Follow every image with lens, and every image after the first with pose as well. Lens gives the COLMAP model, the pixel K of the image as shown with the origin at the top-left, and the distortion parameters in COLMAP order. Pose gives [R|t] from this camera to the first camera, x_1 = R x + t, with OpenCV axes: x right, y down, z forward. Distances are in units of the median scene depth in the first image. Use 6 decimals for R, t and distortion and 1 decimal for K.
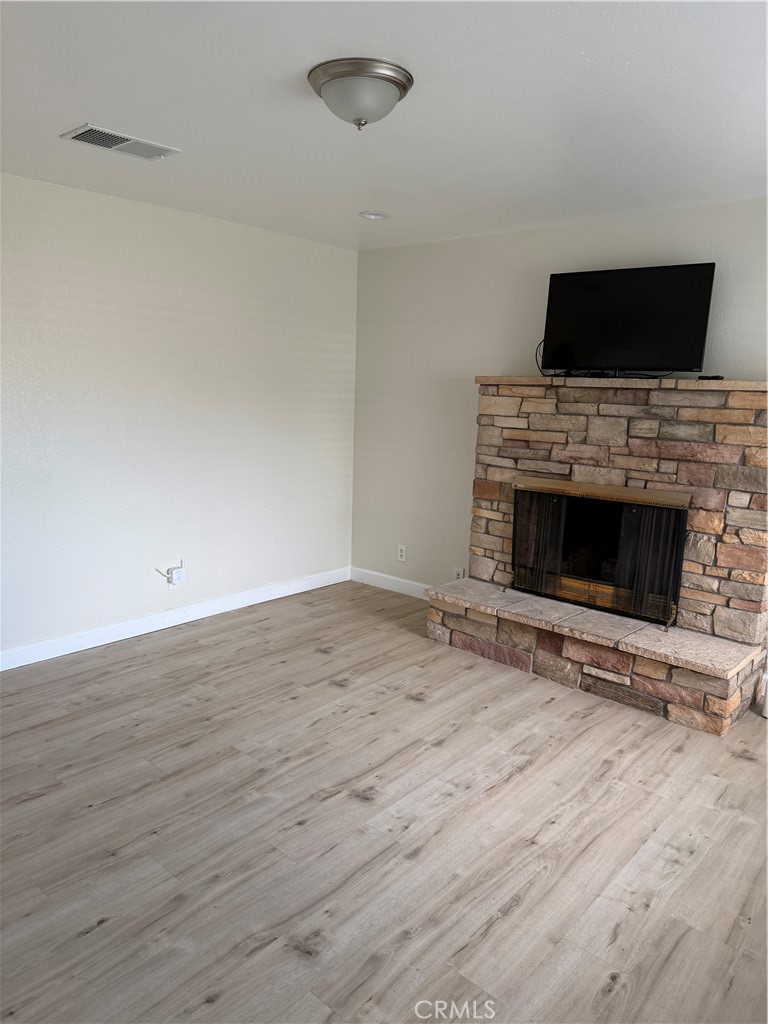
lens RADIAL K [[717.6, 0, 379.1], [0, 717.6, 515.2], [0, 0, 1]] dist [0.094821, -0.129505]
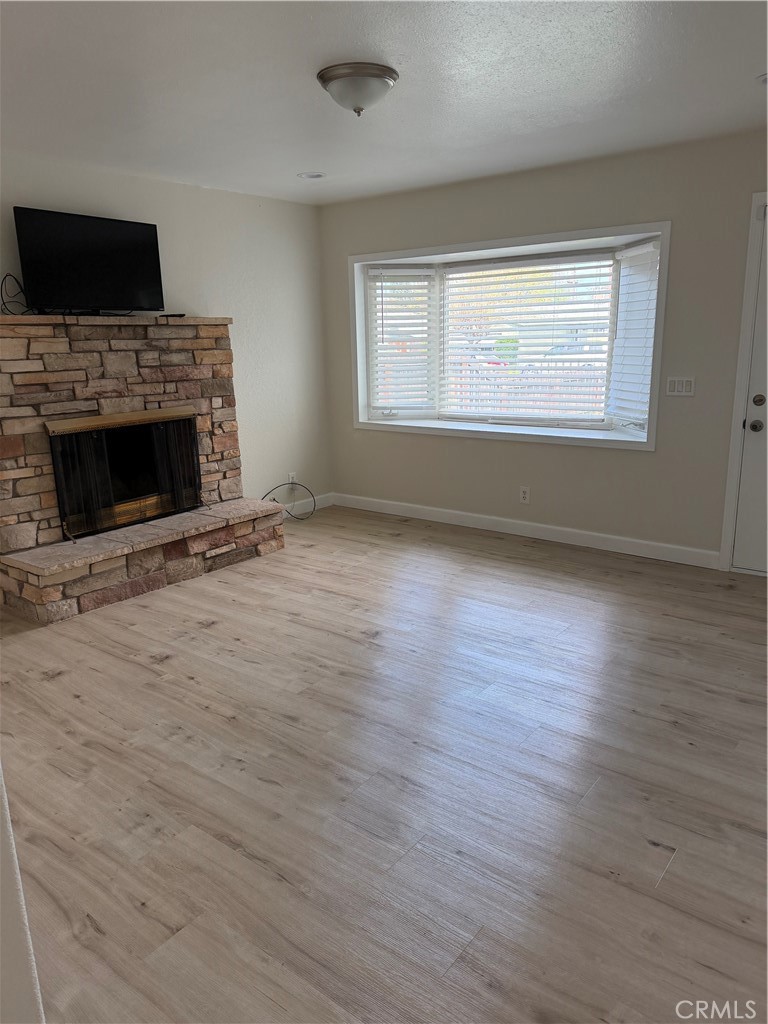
lens RADIAL K [[717.6, 0, 379.1], [0, 717.6, 515.2], [0, 0, 1]] dist [0.094821, -0.129505]
pose [[-0.064314, -0.262862, 0.962688, -0.900719], [0.207790, 0.940013, 0.270552, -0.123871], [-0.976057, 0.217437, -0.005836, 0.700959]]
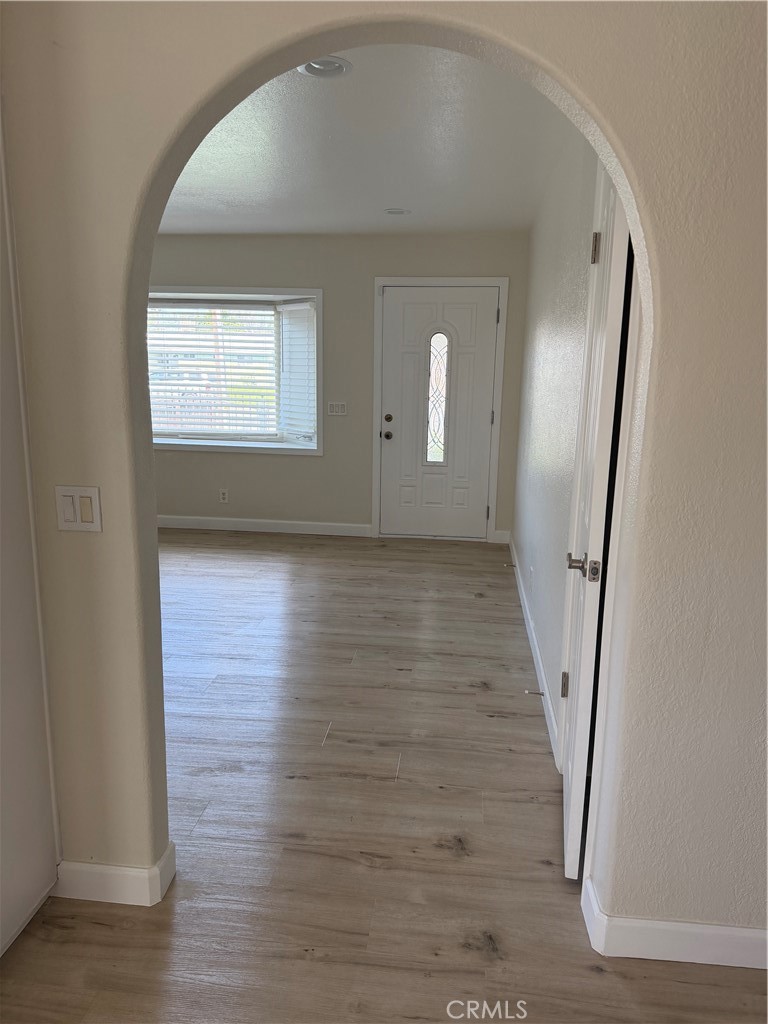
lens RADIAL K [[711.0, 0, 389.7], [0, 711.0, 514.3], [0, 0, 1]] dist [0.178091, -0.218064]
pose [[-0.583533, -0.201349, 0.786732, -1.132284], [0.121020, 0.936397, 0.329416, -0.193700], [-0.803021, 0.287436, -0.522051, 0.990650]]
